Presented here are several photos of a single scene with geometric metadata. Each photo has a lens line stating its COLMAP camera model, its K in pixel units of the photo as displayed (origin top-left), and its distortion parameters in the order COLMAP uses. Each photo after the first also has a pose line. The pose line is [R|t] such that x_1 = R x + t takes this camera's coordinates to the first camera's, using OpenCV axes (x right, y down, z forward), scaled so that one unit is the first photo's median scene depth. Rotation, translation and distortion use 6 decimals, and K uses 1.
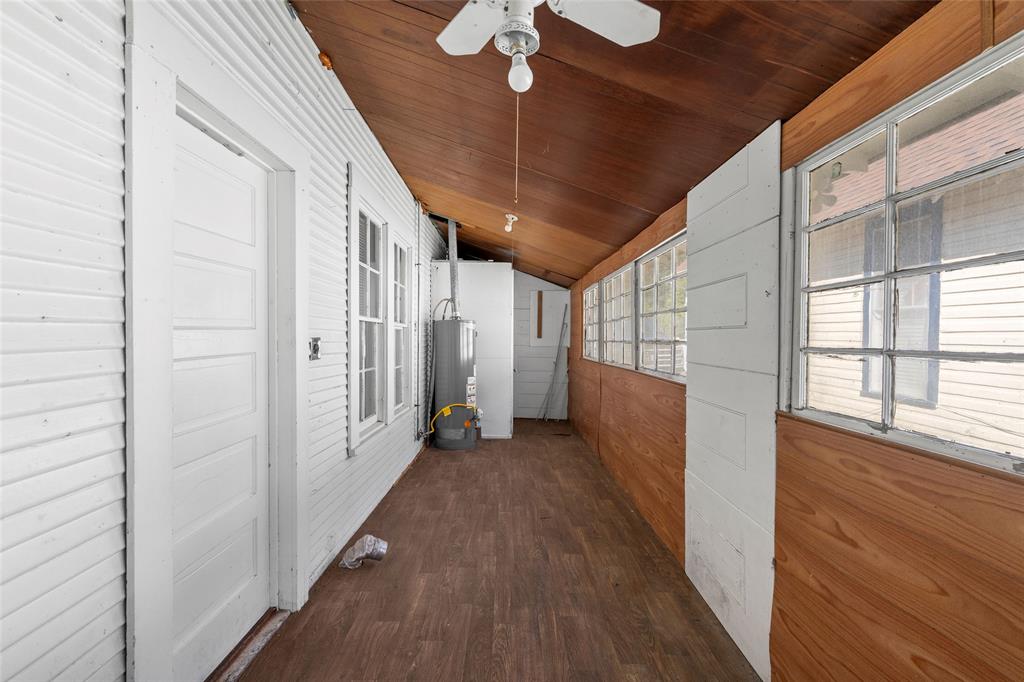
lens RADIAL K [[476.4, 0, 508.5], [0, 476.4, 323.3], [0, 0, 1]] dist [-0.001325, 0.000158]
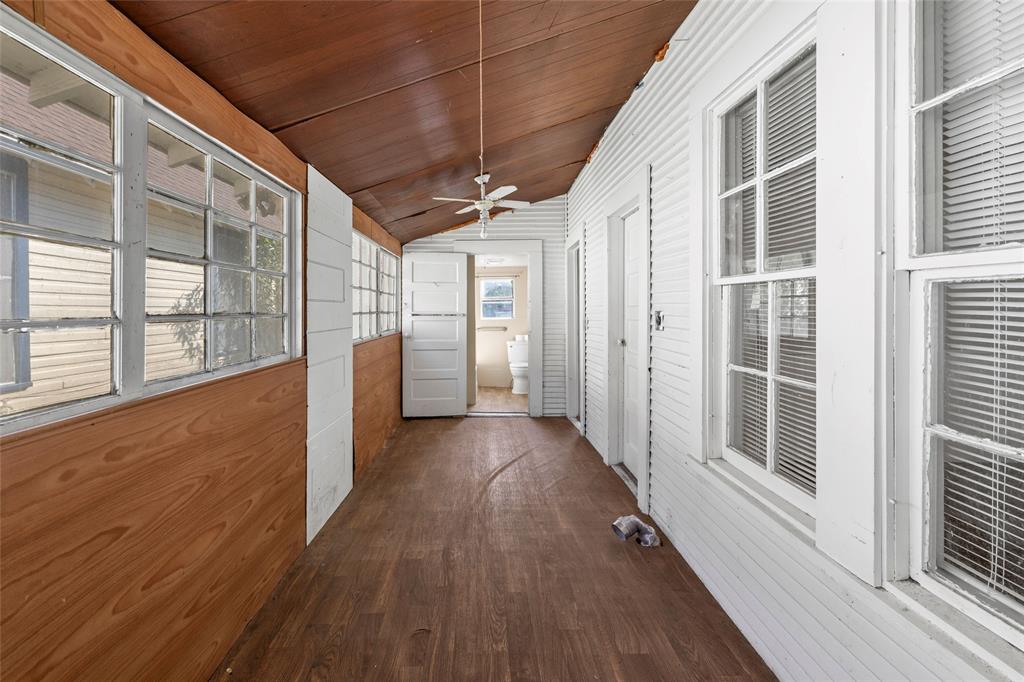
lens RADIAL K [[476.4, 0, 508.5], [0, 476.4, 323.3], [0, 0, 1]] dist [-0.001325, 0.000158]
pose [[-0.998749, -0.001612, -0.049971, 0.005414], [-0.001525, 0.999997, -0.001779, 0.054677], [0.049974, -0.001701, -0.998749, 1.734128]]
